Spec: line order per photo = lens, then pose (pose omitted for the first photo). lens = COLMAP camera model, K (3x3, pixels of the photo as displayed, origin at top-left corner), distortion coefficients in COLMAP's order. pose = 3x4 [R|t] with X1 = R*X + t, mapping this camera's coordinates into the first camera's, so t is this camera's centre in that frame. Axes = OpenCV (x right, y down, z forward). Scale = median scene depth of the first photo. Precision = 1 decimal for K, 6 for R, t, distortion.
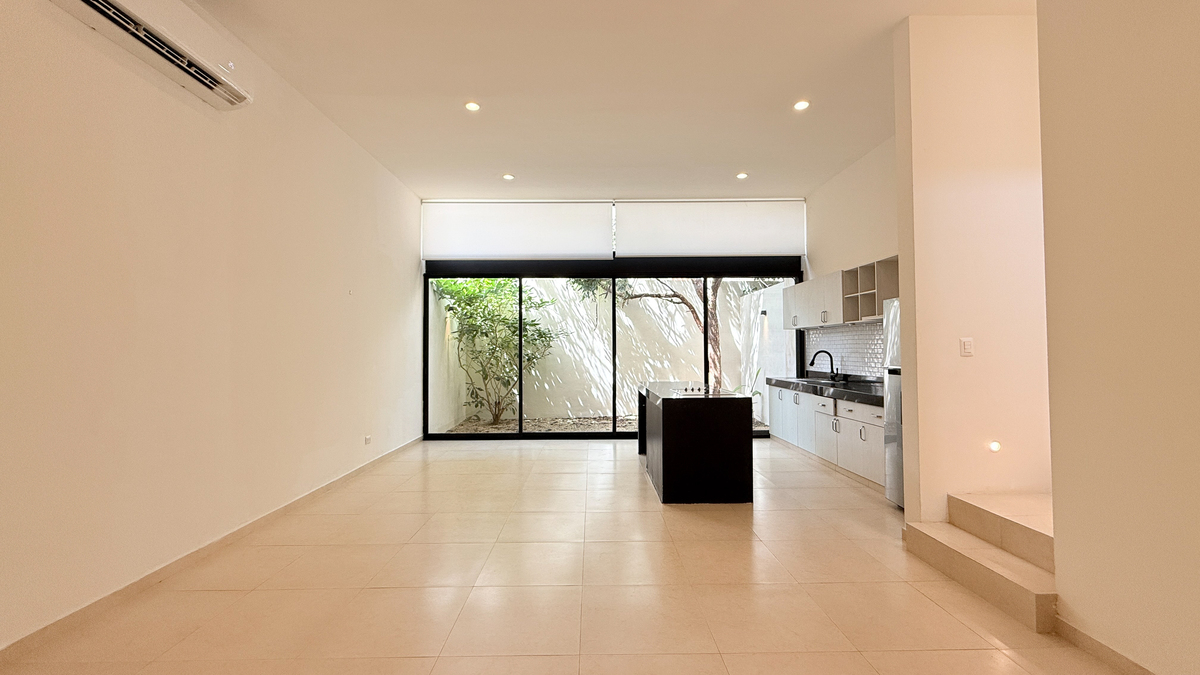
lens RADIAL K [[479.1, 0, 596.8], [0, 479.1, 339.3], [0, 0, 1]] dist [-0.003375, 0.000899]
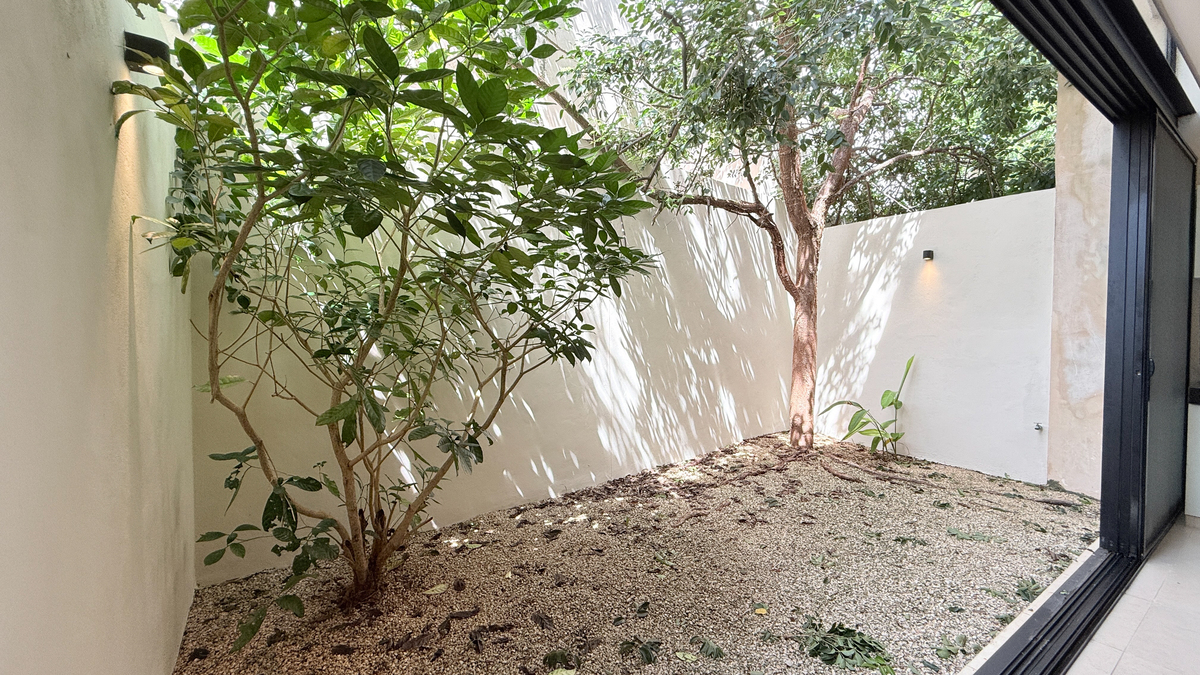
lens RADIAL K [[479.1, 0, 598.9], [0, 479.1, 334.6], [0, 0, 1]] dist [-0.003375, 0.000899]
pose [[0.837694, -0.001645, 0.546137, -0.320424], [-0.018942, 0.999306, 0.032064, 0.028788], [-0.545811, -0.037205, 0.837082, 0.930679]]
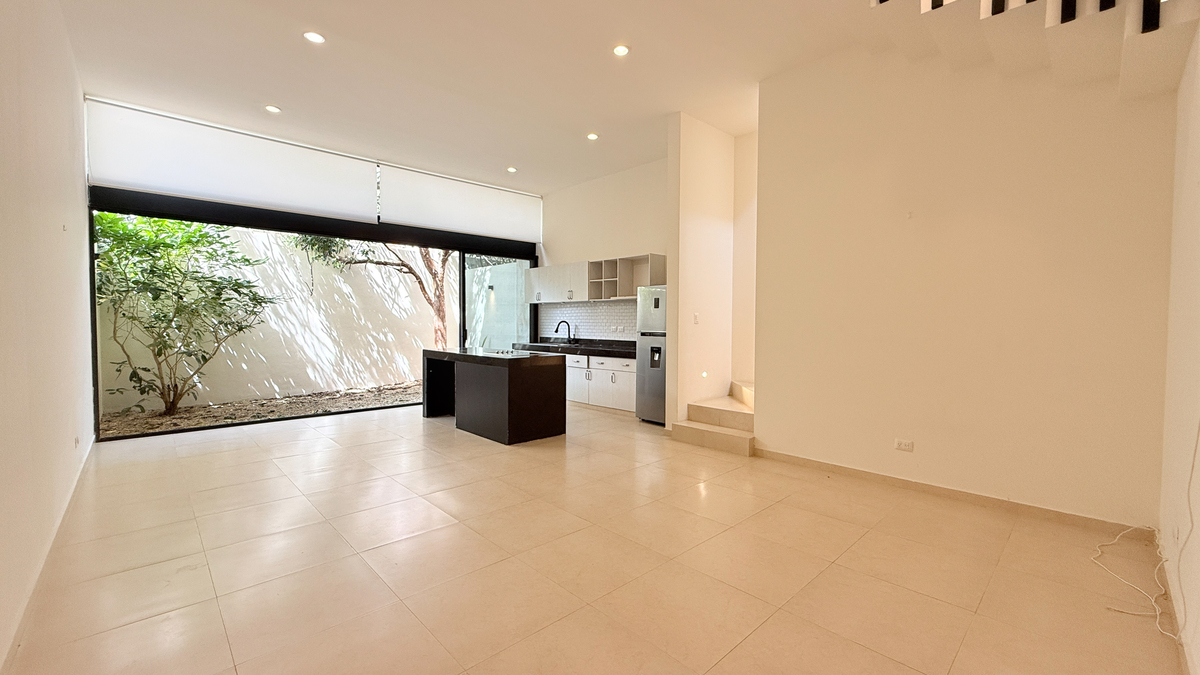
lens RADIAL K [[479.1, 0, 598.1], [0, 479.1, 335.6], [0, 0, 1]] dist [-0.003375, 0.000899]
pose [[0.735744, -0.007590, 0.677217, -0.291371], [-0.022033, 0.999140, 0.035134, 0.013256], [-0.676901, -0.040771, 0.734944, -0.012783]]
